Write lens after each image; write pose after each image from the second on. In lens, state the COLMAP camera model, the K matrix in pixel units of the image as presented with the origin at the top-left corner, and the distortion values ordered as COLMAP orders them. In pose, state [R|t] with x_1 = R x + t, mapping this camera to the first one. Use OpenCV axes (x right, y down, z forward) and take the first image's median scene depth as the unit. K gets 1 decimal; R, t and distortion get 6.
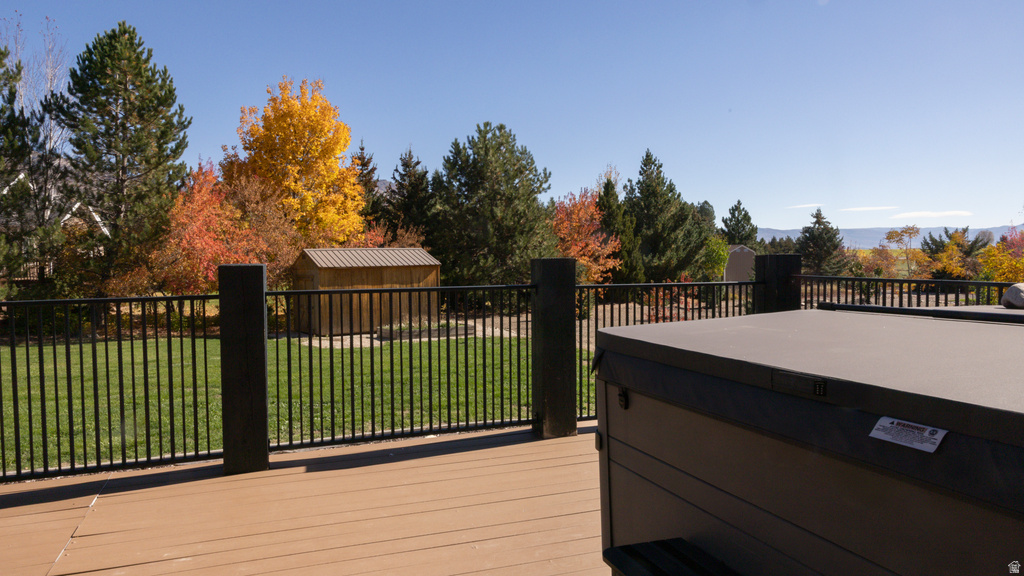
lens RADIAL K [[687.3, 0, 509.1], [0, 687.3, 288.5], [0, 0, 1]] dist [-0.006385, 0.003572]
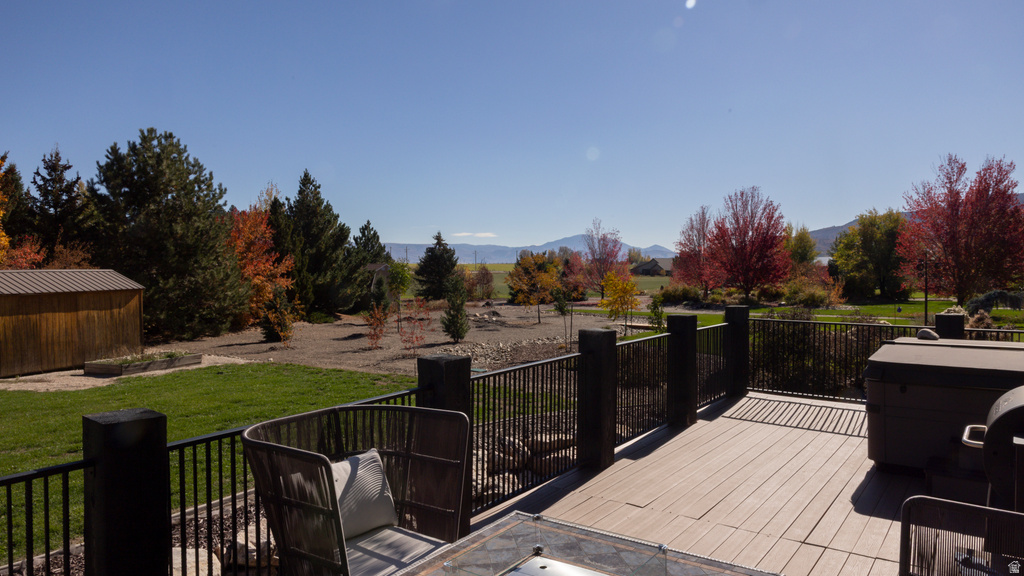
lens RADIAL K [[687.3, 0, 511.9], [0, 687.3, 286.0], [0, 0, 1]] dist [-0.006385, 0.003572]
pose [[0.824178, -0.005753, 0.566301, -0.168747], [0.016651, 0.999762, -0.014077, -0.013853], [-0.566086, 0.021032, 0.824078, -0.015240]]
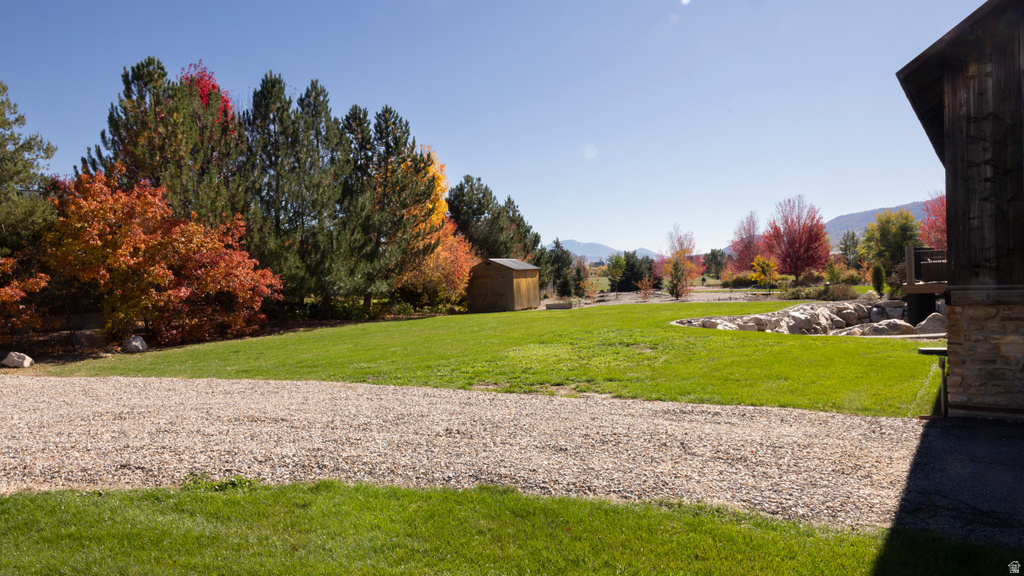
lens RADIAL K [[687.3, 0, 511.8], [0, 687.3, 286.9], [0, 0, 1]] dist [-0.006385, 0.003572]
pose [[0.817061, -0.027696, 0.575886, -0.869985], [0.040367, 0.999142, -0.009221, 0.009077], [-0.575137, 0.030780, 0.817478, -0.269490]]
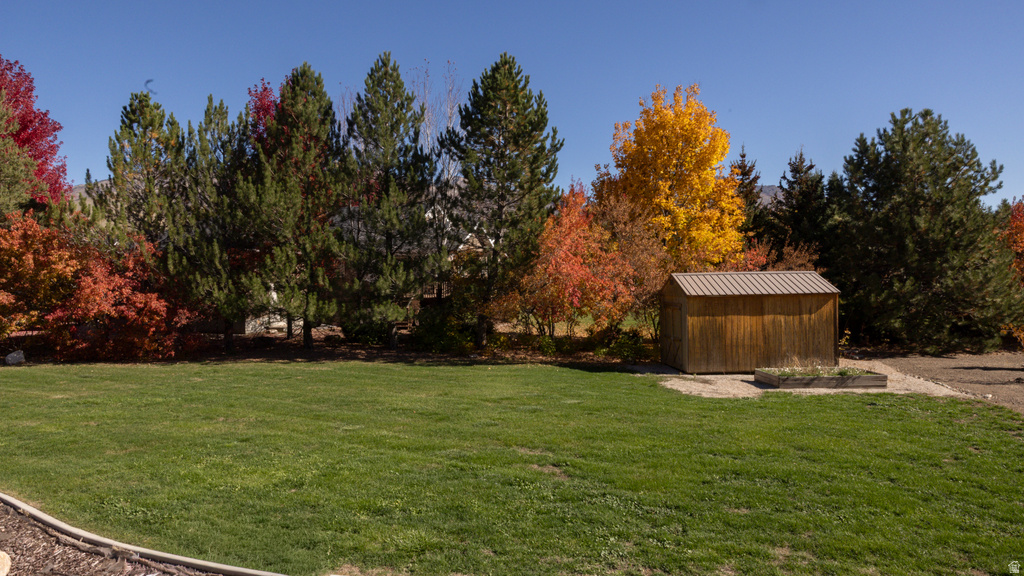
lens RADIAL K [[687.3, 0, 511.2], [0, 687.3, 287.4], [0, 0, 1]] dist [-0.006385, 0.003572]
pose [[0.856871, 0.012948, -0.515368, -0.012450], [-0.020290, 0.999757, -0.008617, -0.020988], [0.515132, 0.017840, 0.856925, 0.094590]]
